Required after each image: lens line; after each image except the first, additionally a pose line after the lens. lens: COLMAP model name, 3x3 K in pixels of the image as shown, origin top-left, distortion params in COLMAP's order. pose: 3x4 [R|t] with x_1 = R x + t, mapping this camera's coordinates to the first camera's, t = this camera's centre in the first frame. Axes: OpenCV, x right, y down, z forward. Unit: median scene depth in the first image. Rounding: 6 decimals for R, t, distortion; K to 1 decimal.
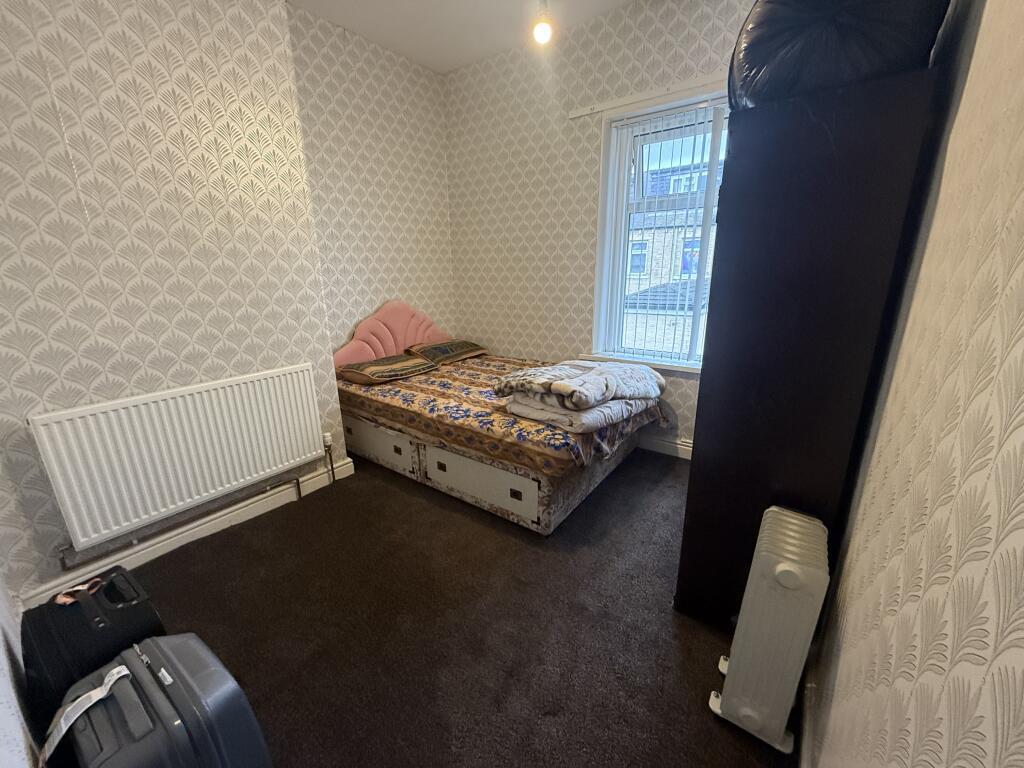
lens RADIAL K [[408.0, 0, 507.9], [0, 408.0, 384.6], [0, 0, 1]] dist [0.000052, 0.000154]
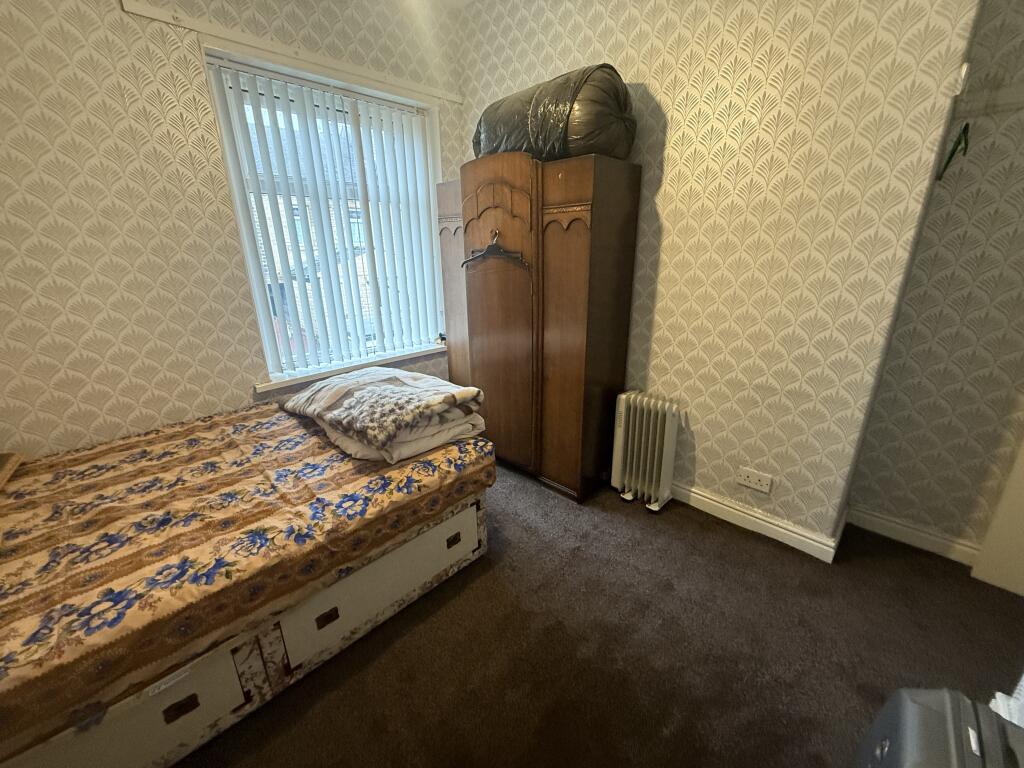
lens RADIAL K [[408.0, 0, 507.9], [0, 408.0, 384.6], [0, 0, 1]] dist [0.000052, 0.000154]
pose [[0.152996, -0.301124, 0.941231, -0.598051], [0.288342, 0.924603, 0.248934, -0.179951], [-0.945225, 0.233311, 0.228288, 0.592649]]
